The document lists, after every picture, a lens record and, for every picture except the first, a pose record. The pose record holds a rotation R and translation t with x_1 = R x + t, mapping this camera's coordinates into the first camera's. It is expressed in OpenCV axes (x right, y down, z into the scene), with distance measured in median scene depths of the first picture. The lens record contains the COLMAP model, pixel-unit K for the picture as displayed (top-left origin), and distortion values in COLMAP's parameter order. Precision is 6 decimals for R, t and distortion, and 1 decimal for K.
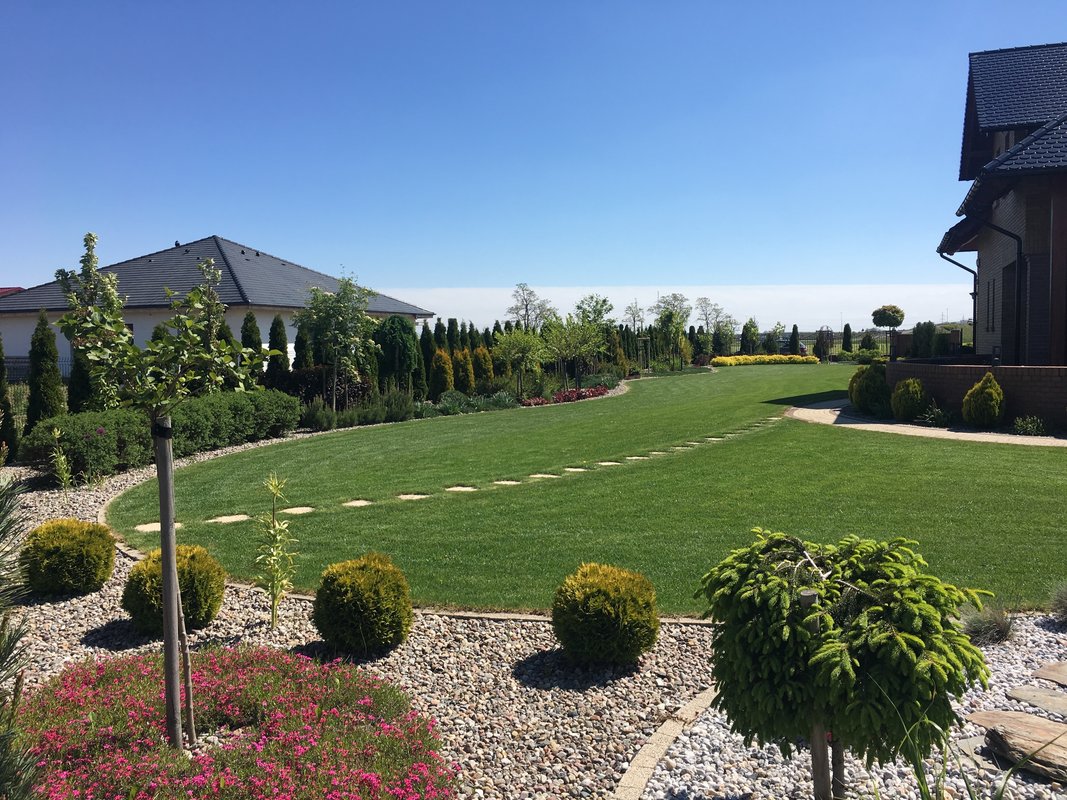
lens RADIAL K [[893.5, 0, 533.7], [0, 893.5, 400.4], [0, 0, 1]] dist [0.055210, -0.066085]
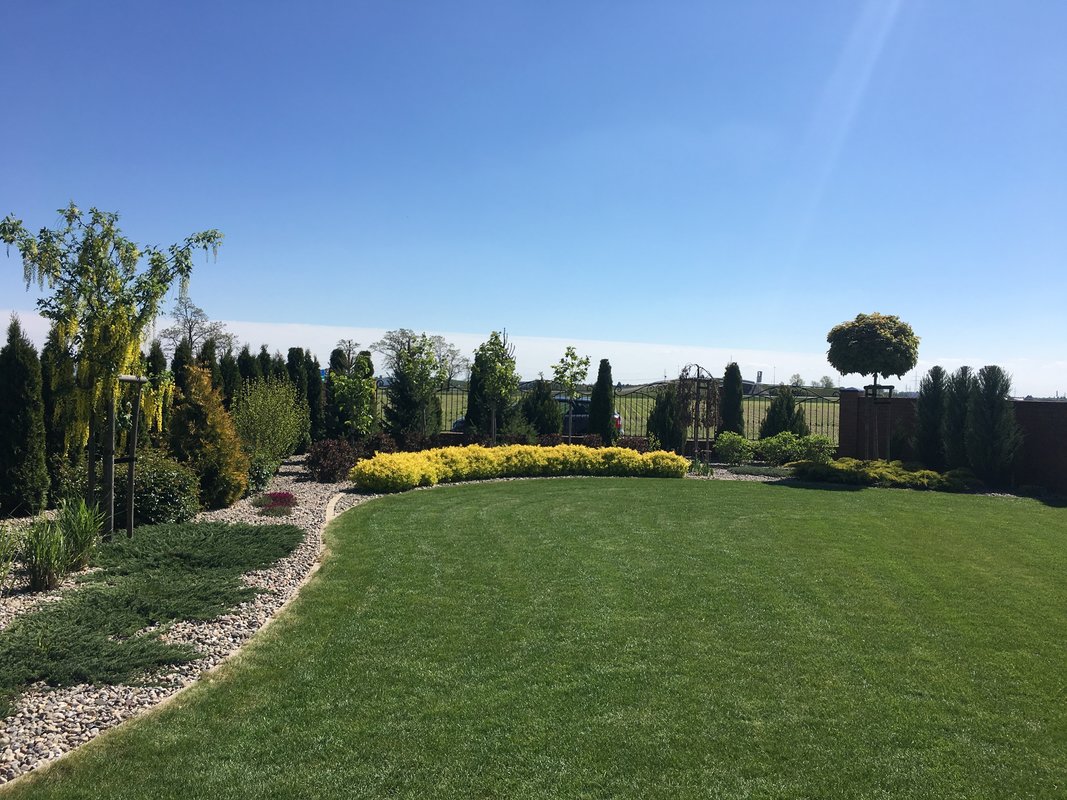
lens RADIAL K [[893.5, 0, 533.8], [0, 893.5, 401.1], [0, 0, 1]] dist [0.055210, -0.066085]
pose [[0.959153, 0.035320, 0.280673, 0.164469], [-0.021604, 0.998423, -0.051814, -0.049395], [-0.282060, 0.043634, 0.958404, 0.681953]]
